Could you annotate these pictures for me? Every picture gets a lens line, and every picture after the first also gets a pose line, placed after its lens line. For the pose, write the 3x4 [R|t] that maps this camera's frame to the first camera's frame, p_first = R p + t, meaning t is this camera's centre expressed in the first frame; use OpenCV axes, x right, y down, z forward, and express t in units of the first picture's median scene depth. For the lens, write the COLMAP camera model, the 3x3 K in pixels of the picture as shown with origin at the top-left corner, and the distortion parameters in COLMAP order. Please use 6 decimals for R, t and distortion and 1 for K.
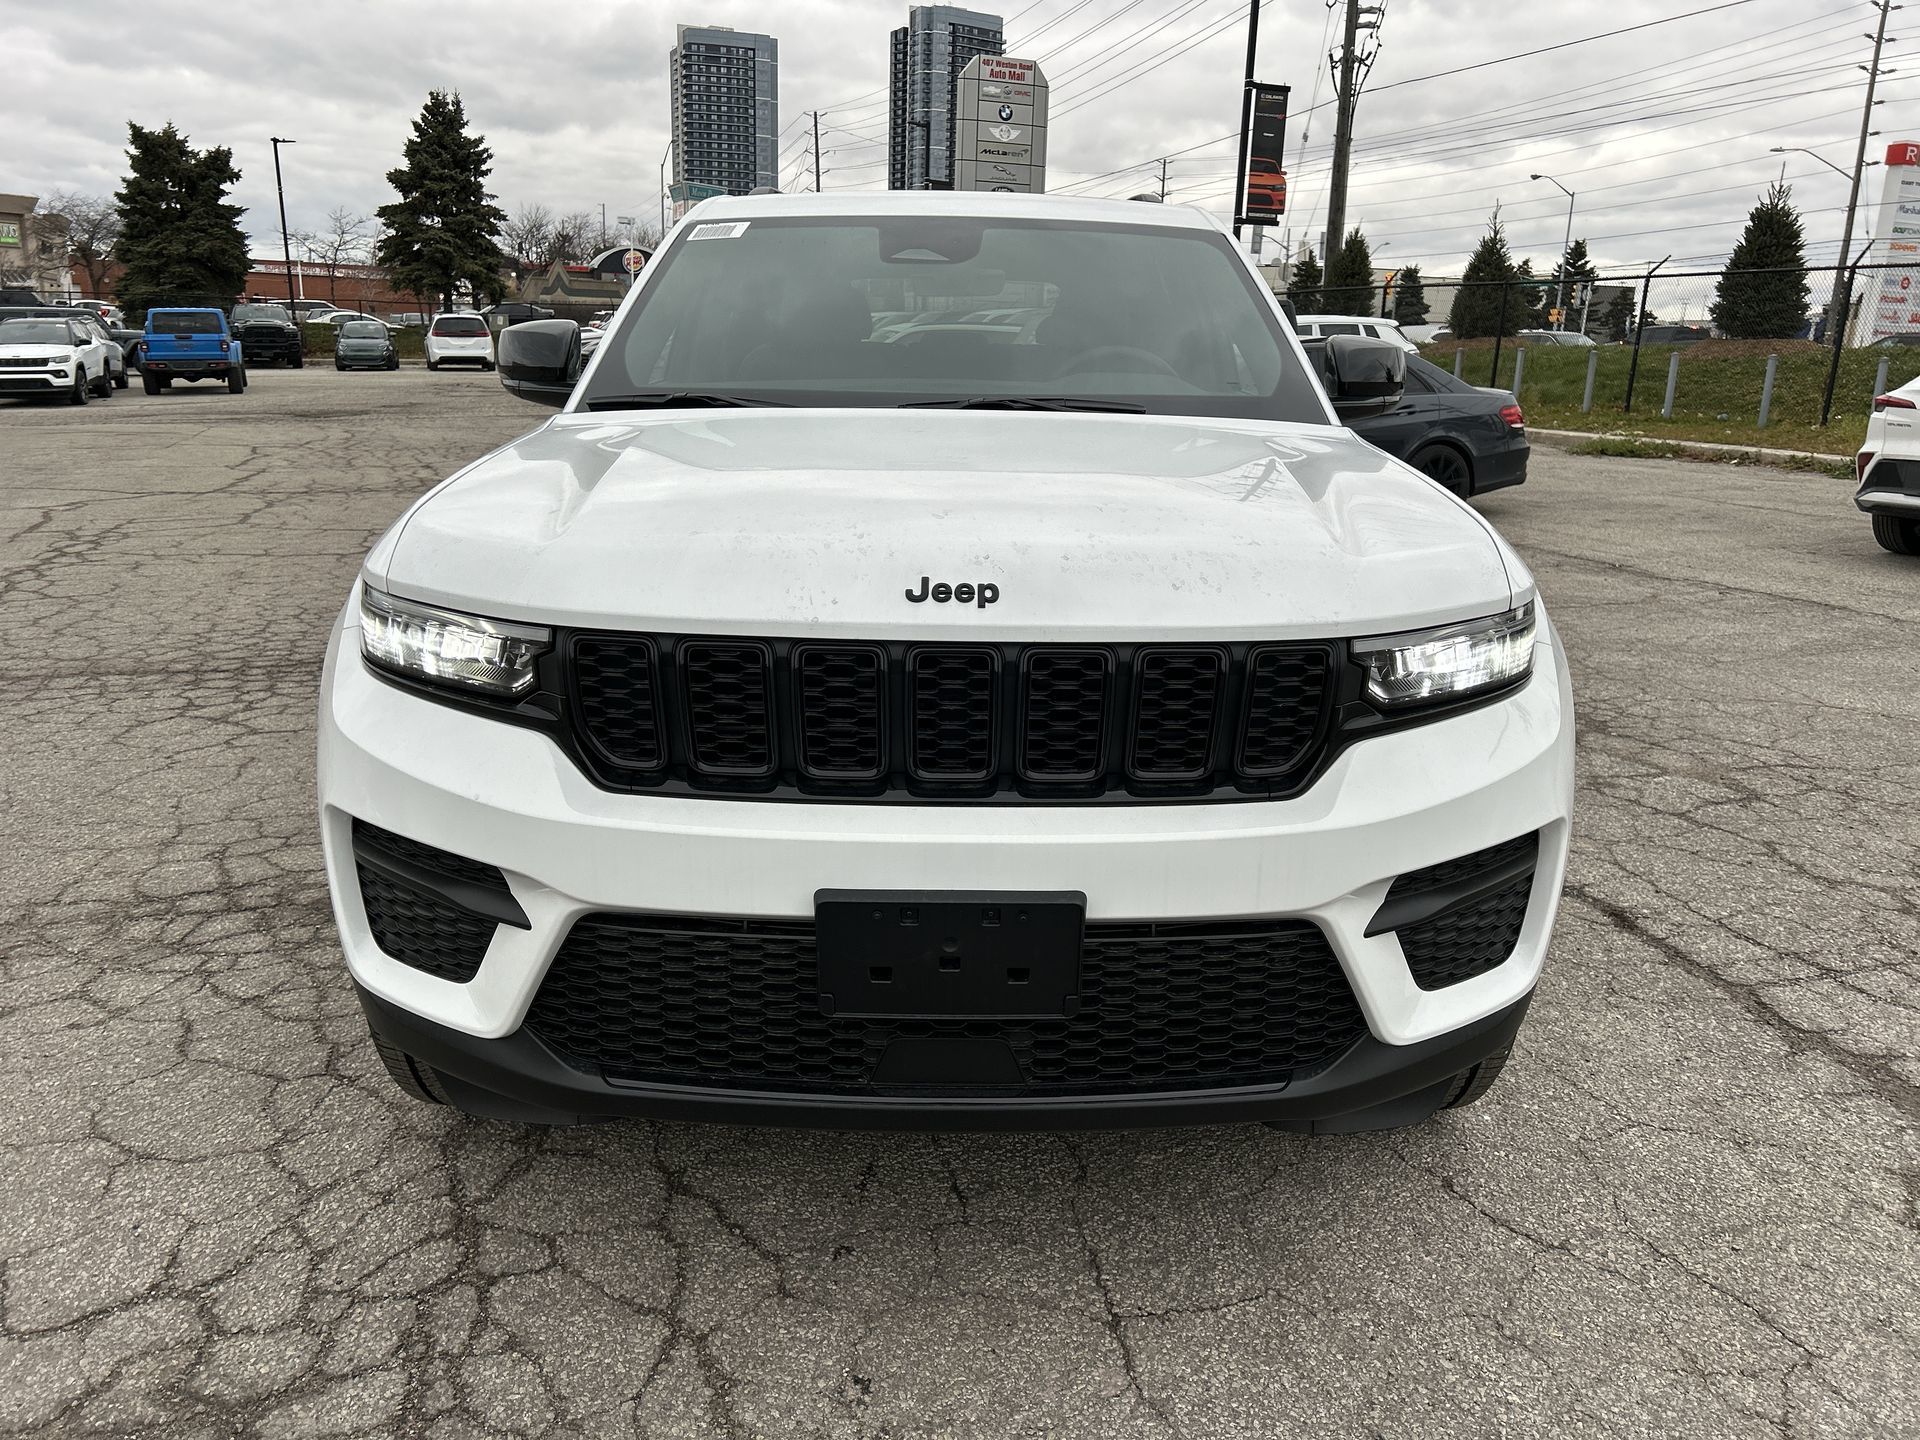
lens RADIAL K [[1432.0, 0, 971.3], [0, 1432.0, 718.4], [0, 0, 1]] dist [0.063988, -0.066248]
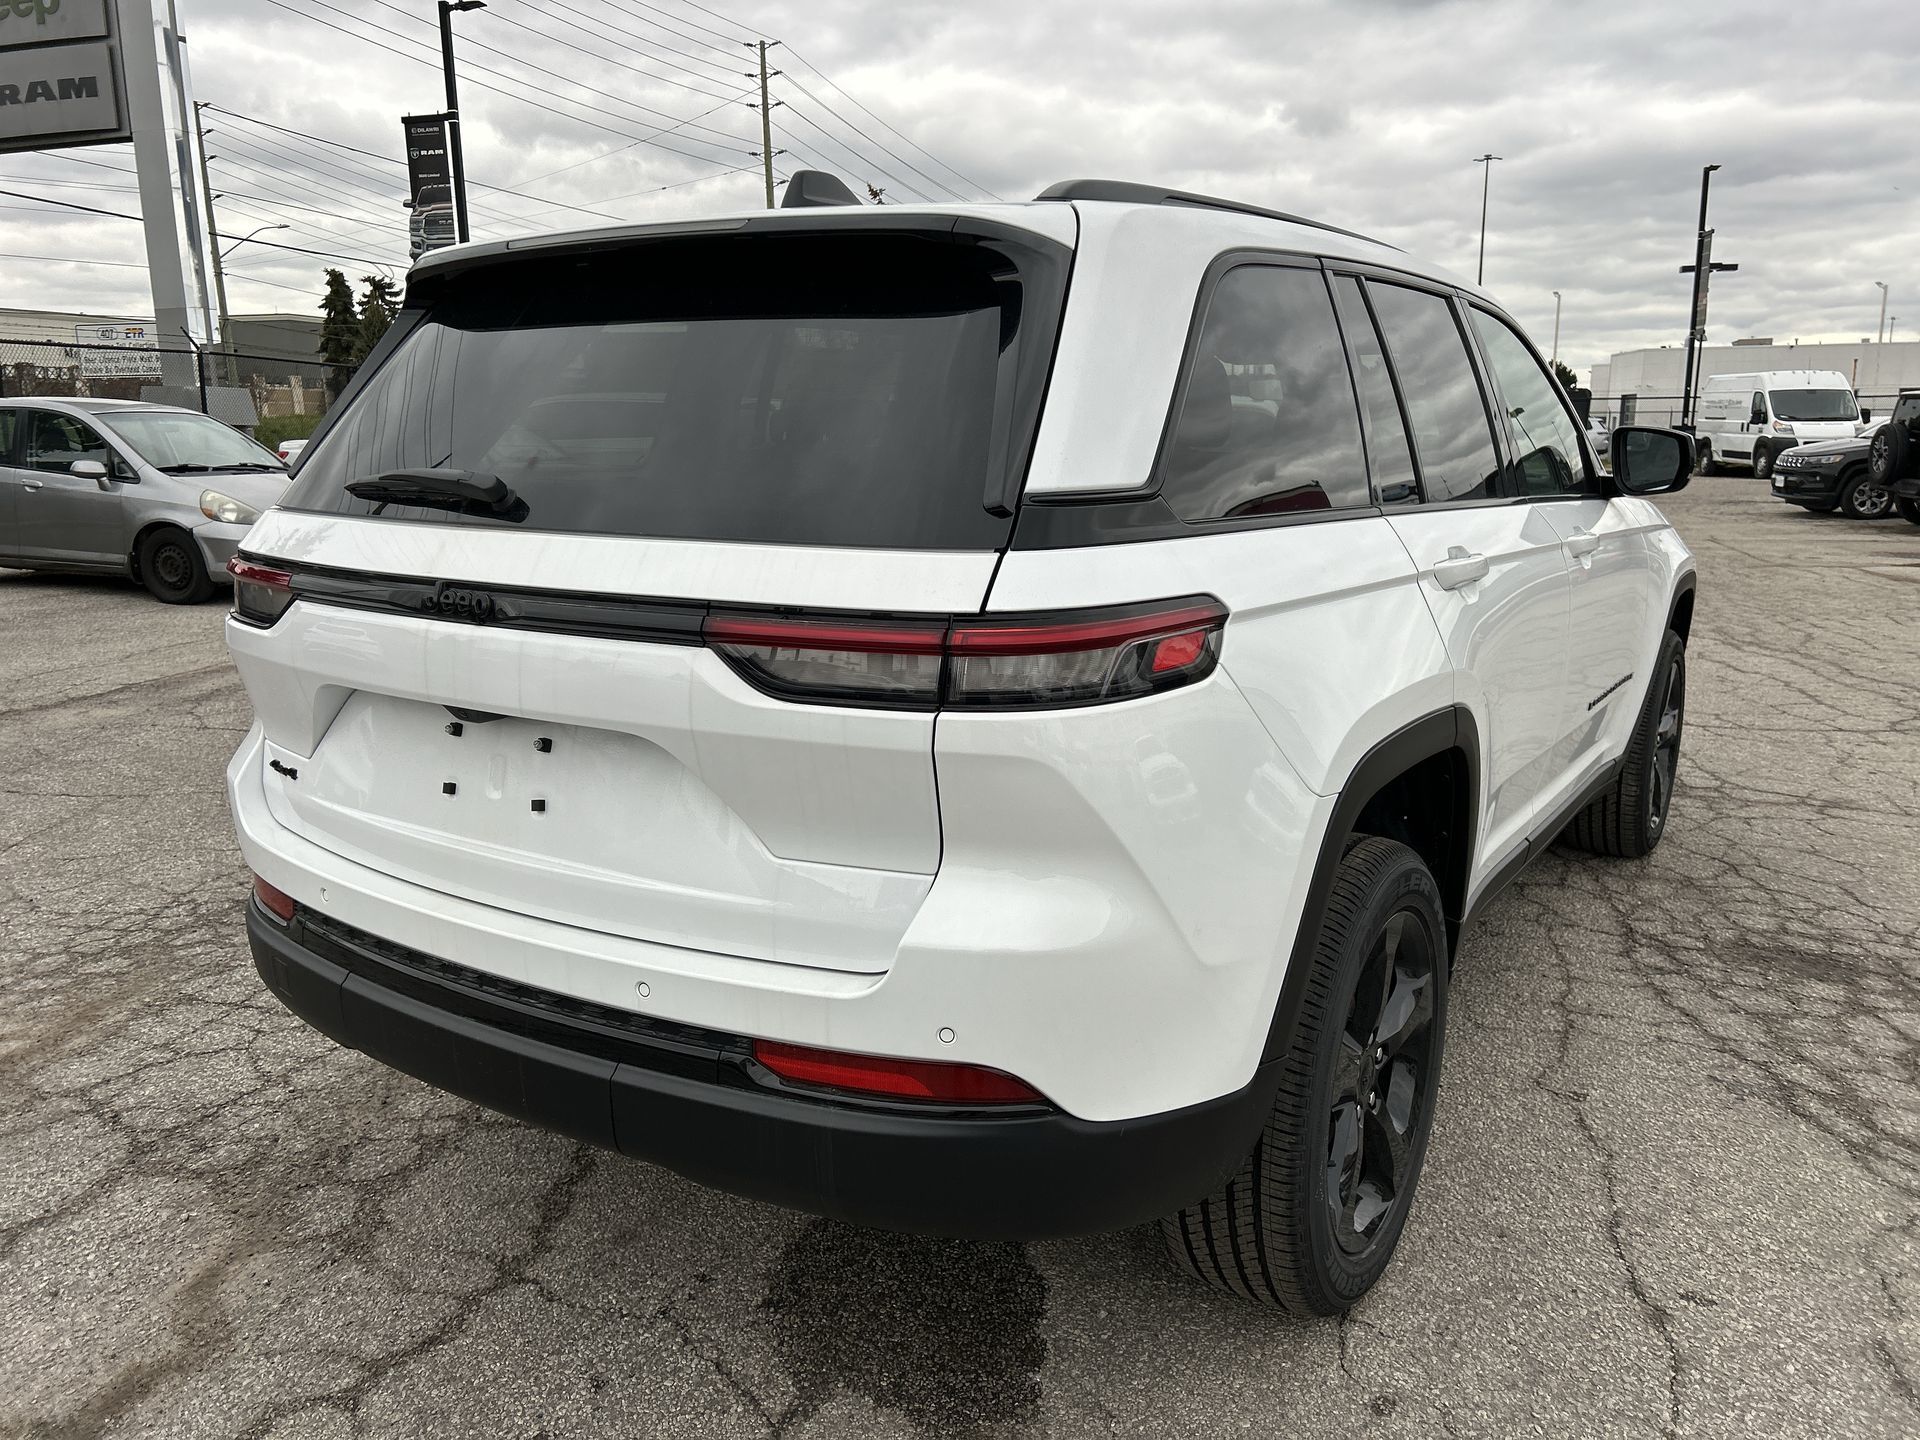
lens RADIAL K [[1432.0, 0, 956.6], [0, 1432.0, 722.4], [0, 0, 1]] dist [0.063988, -0.066248]
pose [[-0.826629, -0.134479, 0.546443, -0.468964], [0.127653, 0.900906, 0.414818, -0.569521], [-0.548077, 0.412655, -0.727548, 2.086000]]
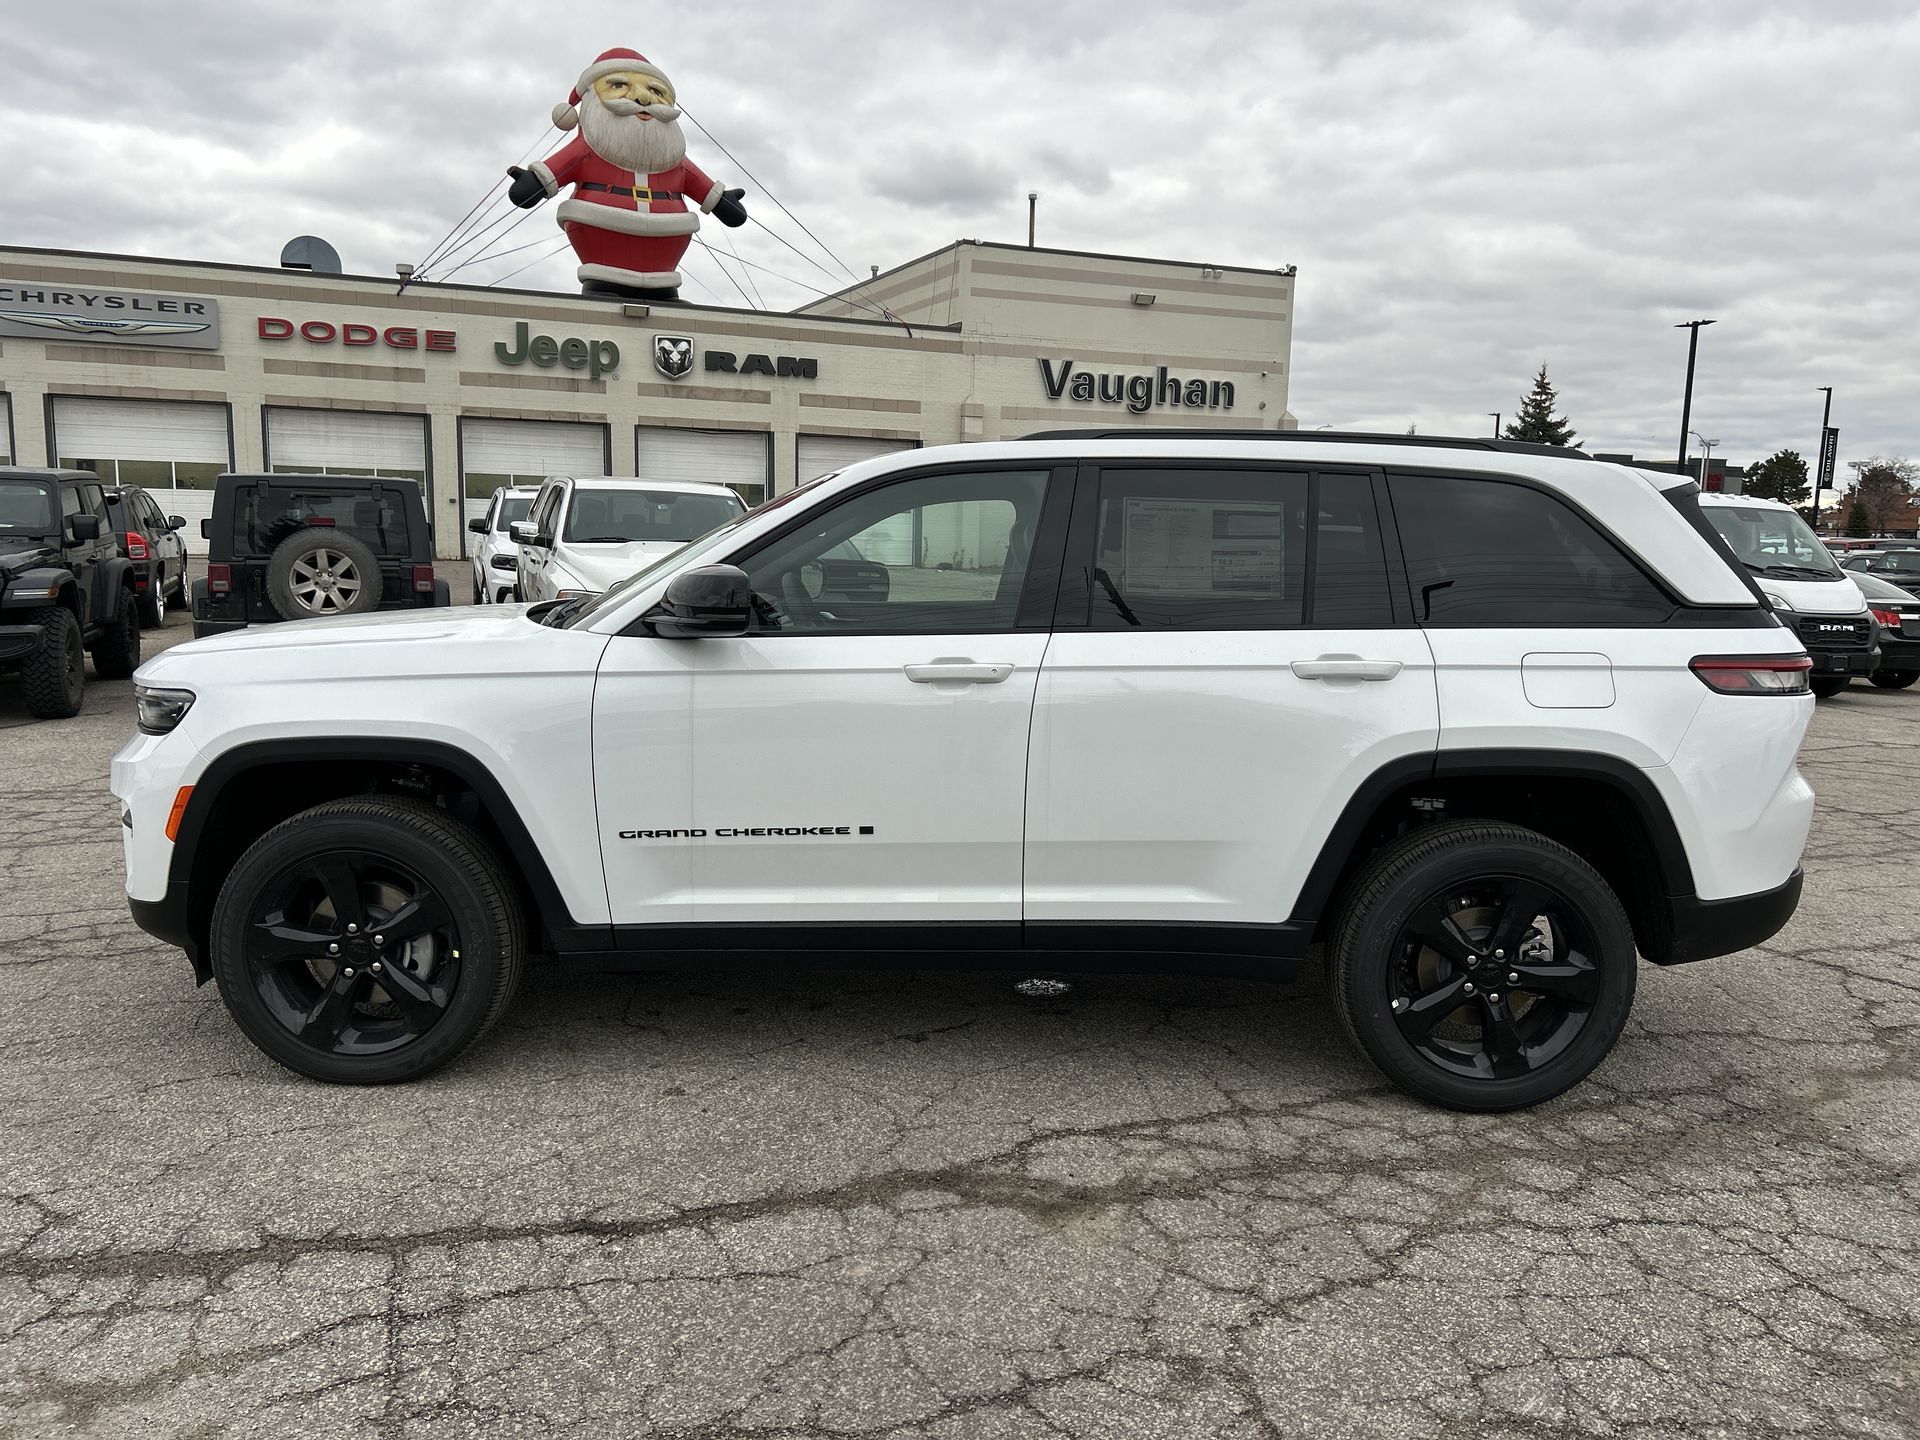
lens RADIAL K [[1432.0, 0, 955.6], [0, 1432.0, 717.0], [0, 0, 1]] dist [0.063988, -0.066248]
pose [[-0.012127, 0.106861, -0.994200, 1.284886], [-0.273691, 0.955949, 0.106088, -0.301871], [0.961741, 0.273390, 0.017654, 1.125209]]
